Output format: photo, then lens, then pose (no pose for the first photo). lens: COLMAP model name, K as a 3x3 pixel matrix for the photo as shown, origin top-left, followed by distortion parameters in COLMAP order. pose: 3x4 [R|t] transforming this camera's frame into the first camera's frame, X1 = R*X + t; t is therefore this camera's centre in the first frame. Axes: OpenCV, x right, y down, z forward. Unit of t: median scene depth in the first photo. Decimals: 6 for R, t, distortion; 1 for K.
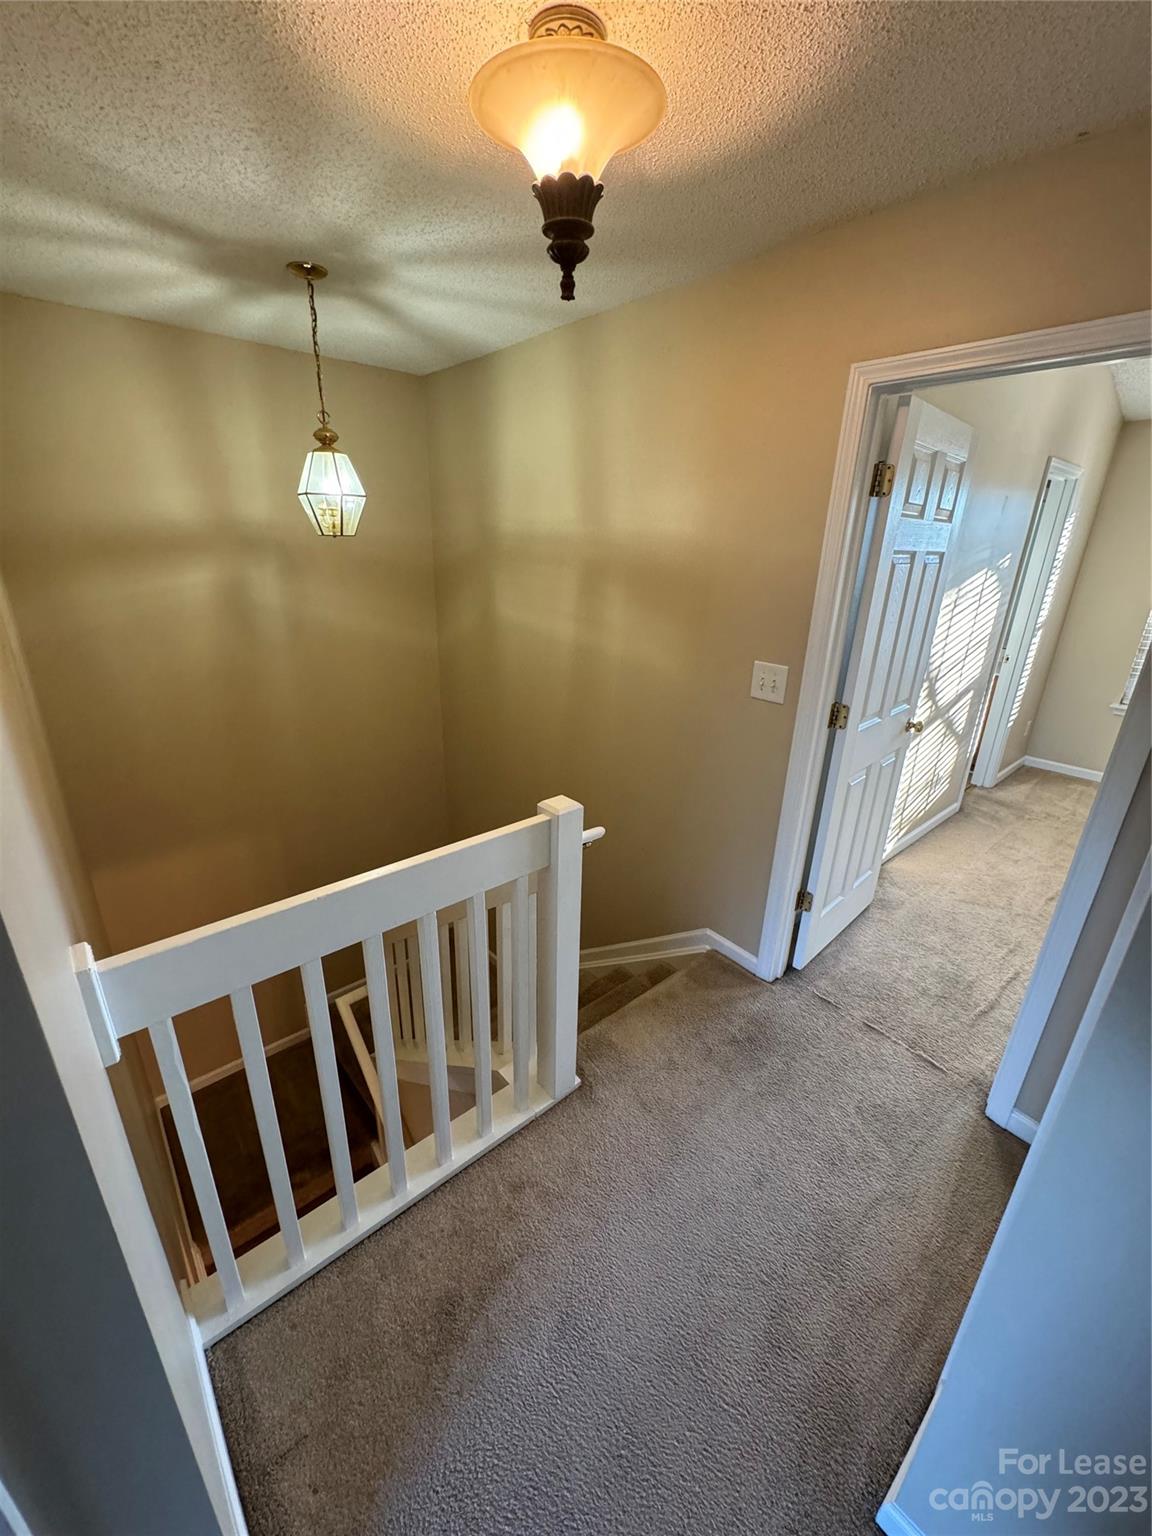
lens RADIAL K [[616.4, 0, 569.8], [0, 616.4, 768.3], [0, 0, 1]] dist [0.001134, -0.000198]
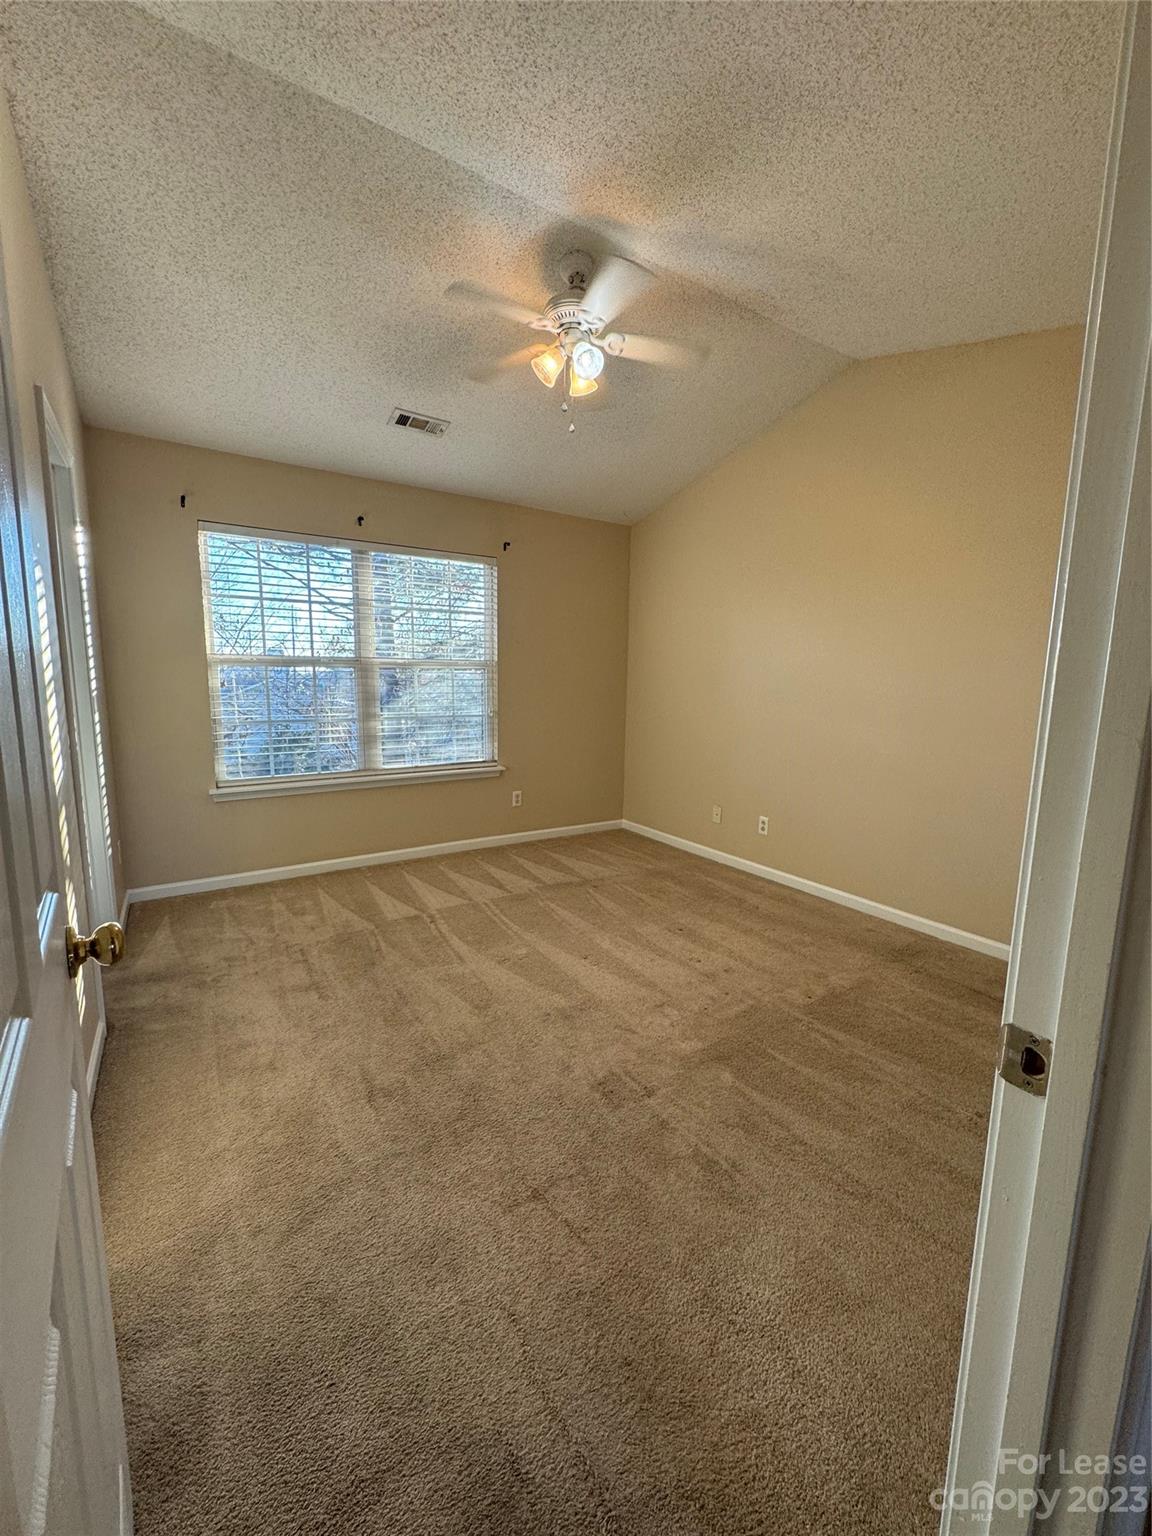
lens RADIAL K [[616.4, 0, 566.7], [0, 616.4, 756.8], [0, 0, 1]] dist [0.001134, -0.000198]
pose [[0.139091, -0.153662, 0.978285, 0.202074], [0.336561, 0.936418, 0.099234, -0.074803], [-0.931333, 0.315450, 0.181963, 0.462630]]
